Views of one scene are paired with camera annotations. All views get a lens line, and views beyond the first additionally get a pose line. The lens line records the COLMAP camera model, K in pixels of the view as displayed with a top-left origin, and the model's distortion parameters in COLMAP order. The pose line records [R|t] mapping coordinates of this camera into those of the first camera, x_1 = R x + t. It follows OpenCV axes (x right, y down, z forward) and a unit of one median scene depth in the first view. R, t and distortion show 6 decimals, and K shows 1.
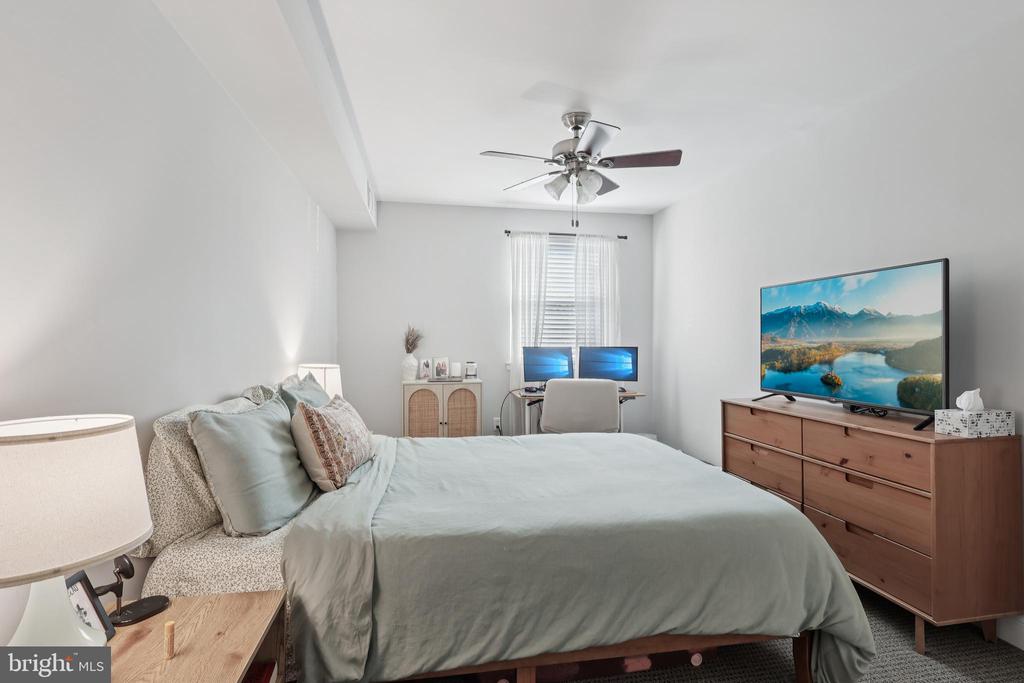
lens RADIAL K [[496.0, 0, 466.5], [0, 496.0, 344.4], [0, 0, 1]] dist [0.000949, -0.000057]
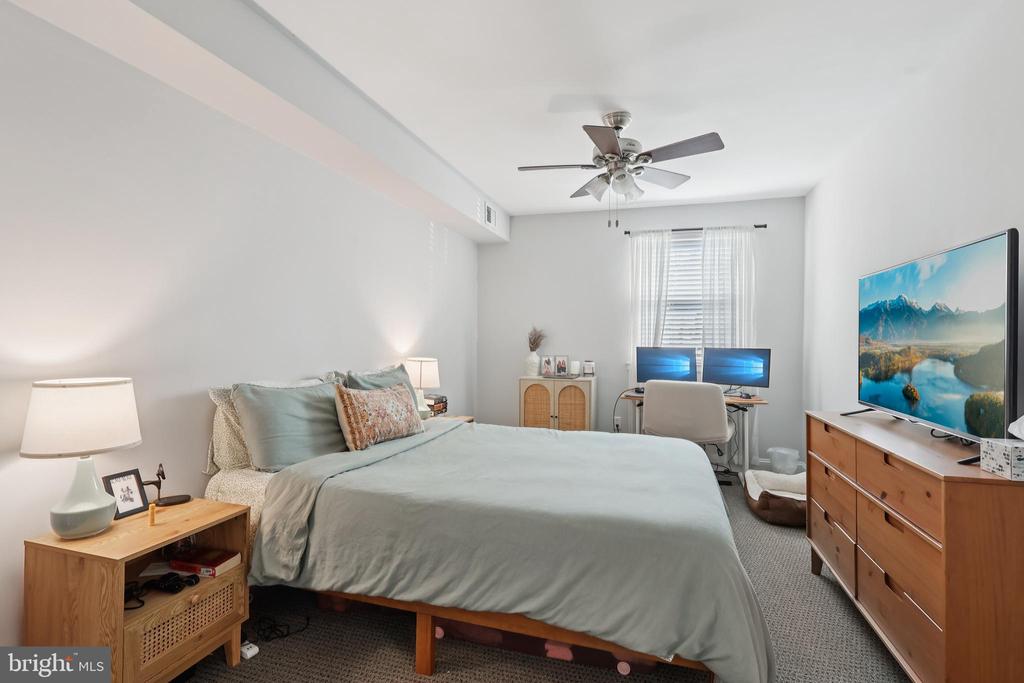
lens RADIAL K [[479.6, 0, 505.8], [0, 479.6, 340.3], [0, 0, 1]] dist [0.000656, -0.001456]
pose [[0.892638, 0.009989, -0.450663, 0.566586], [-0.013017, 0.999909, -0.003620, -0.002336], [0.450586, 0.009098, 0.892687, 0.039770]]
